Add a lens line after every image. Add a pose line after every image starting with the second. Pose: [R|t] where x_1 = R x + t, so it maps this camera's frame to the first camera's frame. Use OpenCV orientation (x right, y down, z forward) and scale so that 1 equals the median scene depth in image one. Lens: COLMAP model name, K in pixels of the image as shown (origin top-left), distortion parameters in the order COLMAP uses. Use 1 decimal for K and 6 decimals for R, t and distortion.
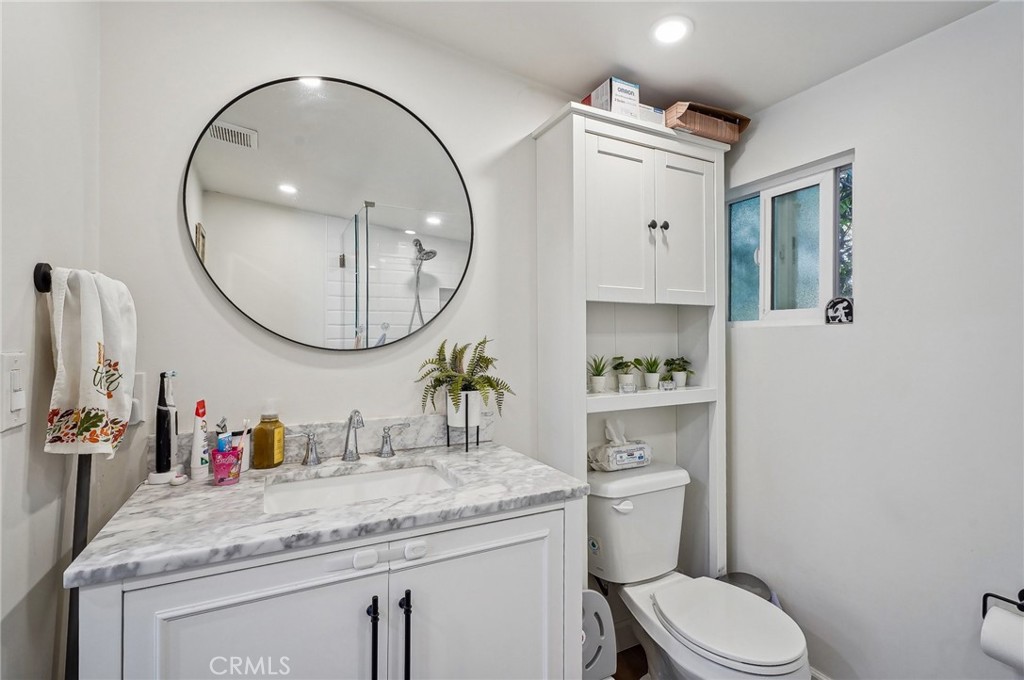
lens RADIAL K [[462.1, 0, 512.0], [0, 462.1, 340.0], [0, 0, 1]] dist [-0.006682, -0.000829]
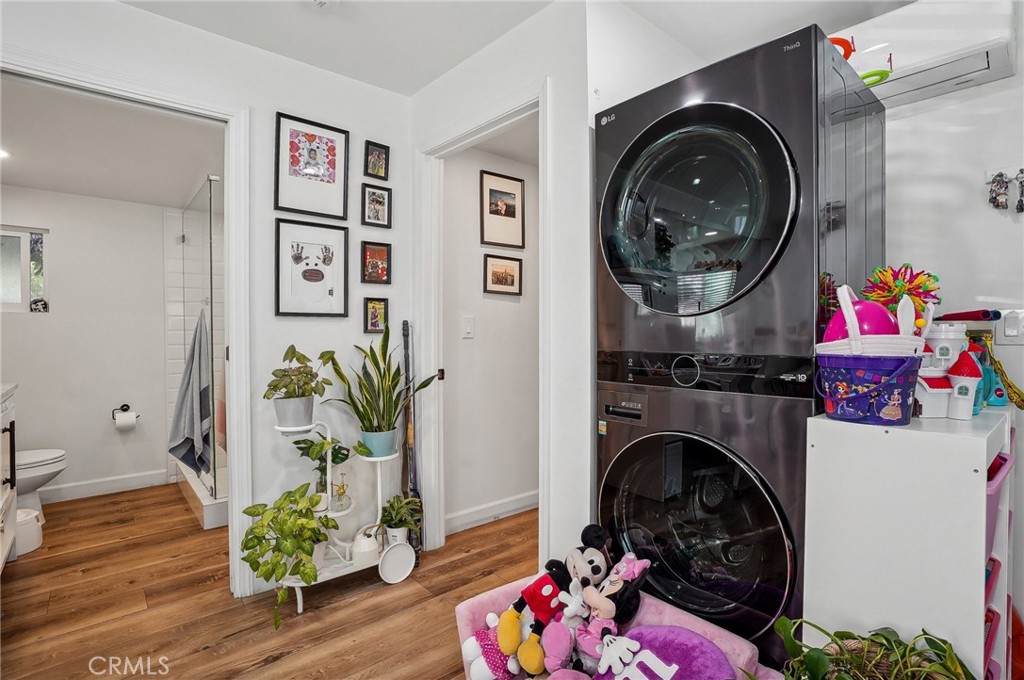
lens RADIAL K [[490.4, 0, 513.6], [0, 490.4, 335.0], [0, 0, 1]] dist [-0.019818, 0.000957]
pose [[-0.240278, -0.009047, 0.970662, -2.148126], [0.004747, 0.999934, 0.010495, 0.062010], [-0.970692, 0.007130, -0.240219, -0.603388]]
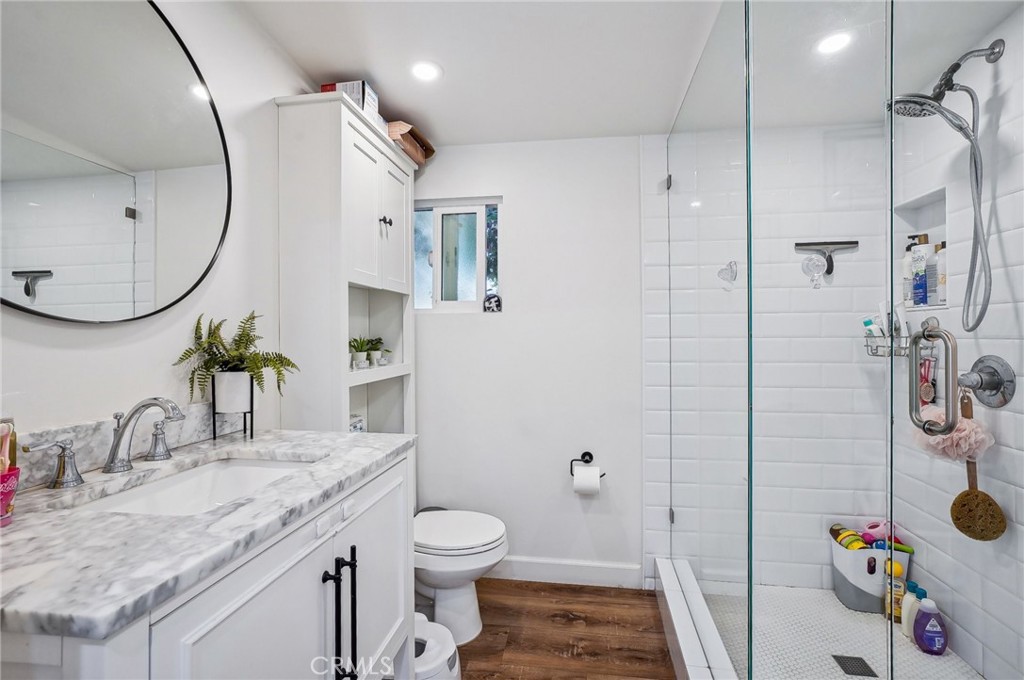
lens RADIAL K [[490.4, 0, 513.6], [0, 490.4, 335.0], [0, 0, 1]] dist [-0.019818, 0.000957]
pose [[0.583965, -0.001199, 0.811778, -0.601411], [0.000676, 0.999999, 0.000991, 0.042257], [-0.811778, -0.000030, 0.583966, 0.036809]]
